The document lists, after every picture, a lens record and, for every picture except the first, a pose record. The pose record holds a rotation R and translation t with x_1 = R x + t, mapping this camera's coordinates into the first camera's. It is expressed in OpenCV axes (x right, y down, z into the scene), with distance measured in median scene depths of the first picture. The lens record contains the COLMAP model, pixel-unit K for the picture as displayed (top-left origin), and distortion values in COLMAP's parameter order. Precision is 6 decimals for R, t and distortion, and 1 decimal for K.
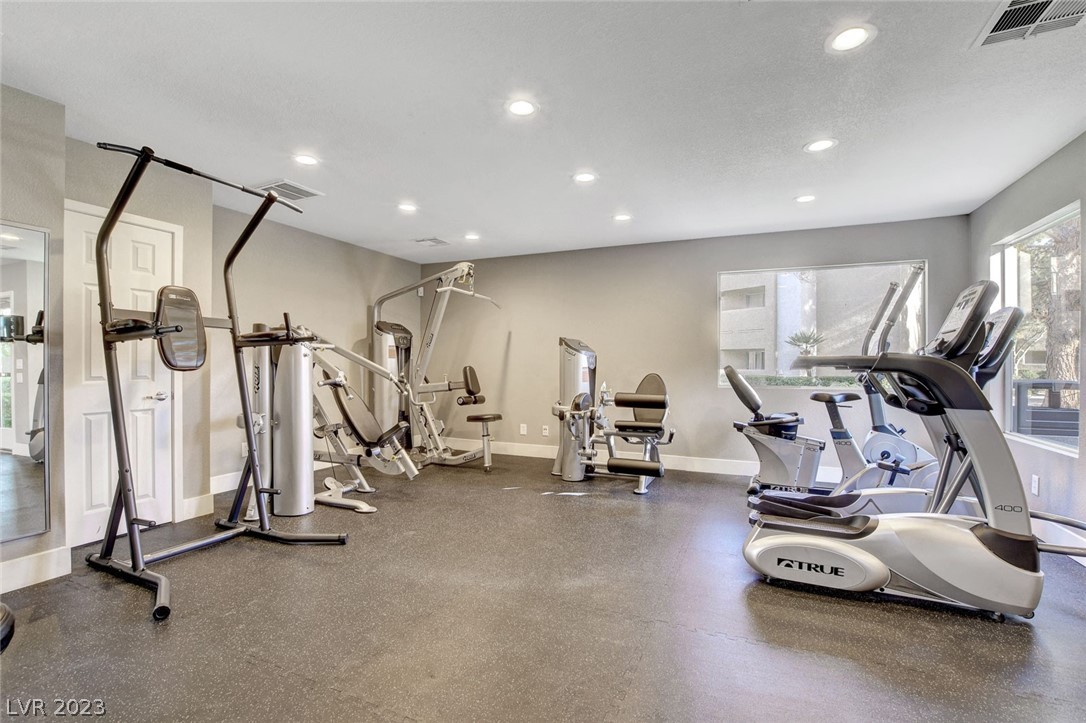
lens RADIAL K [[478.9, 0, 538.9], [0, 478.9, 364.8], [0, 0, 1]] dist [-0.016759, -0.000254]
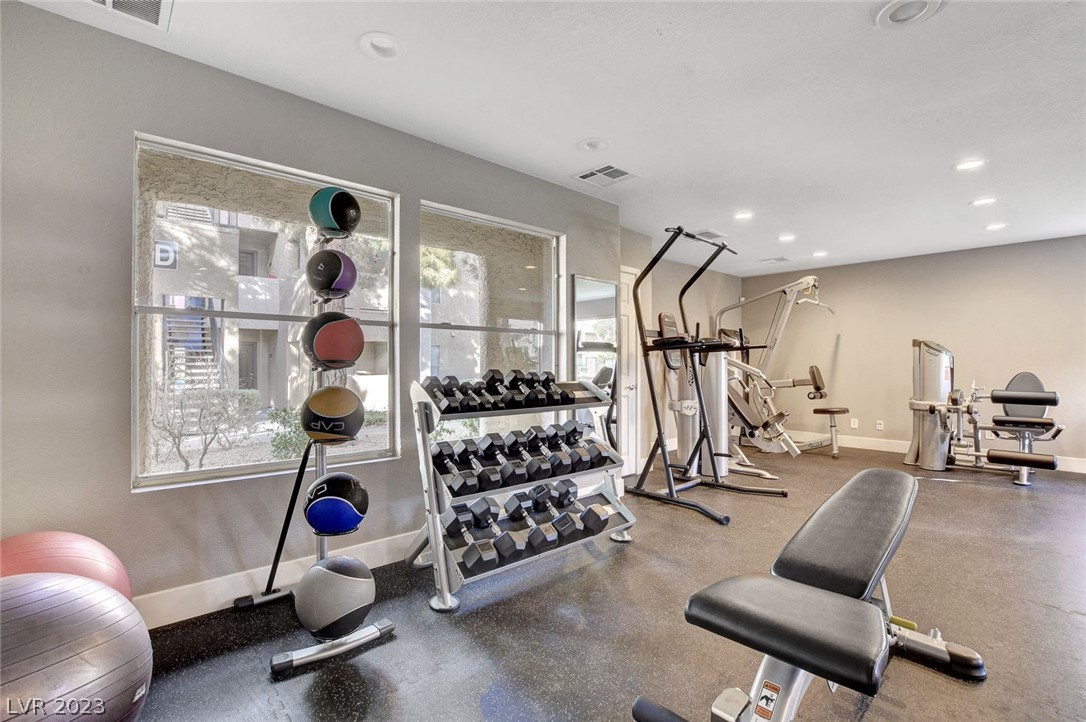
lens RADIAL K [[478.9, 0, 545.9], [0, 478.9, 363.4], [0, 0, 1]] dist [-0.016759, -0.000254]
pose [[0.926500, -0.004869, -0.376264, -0.358990], [0.004050, 0.999987, -0.002967, -0.002378], [0.376274, 0.001225, 0.926508, -0.351779]]
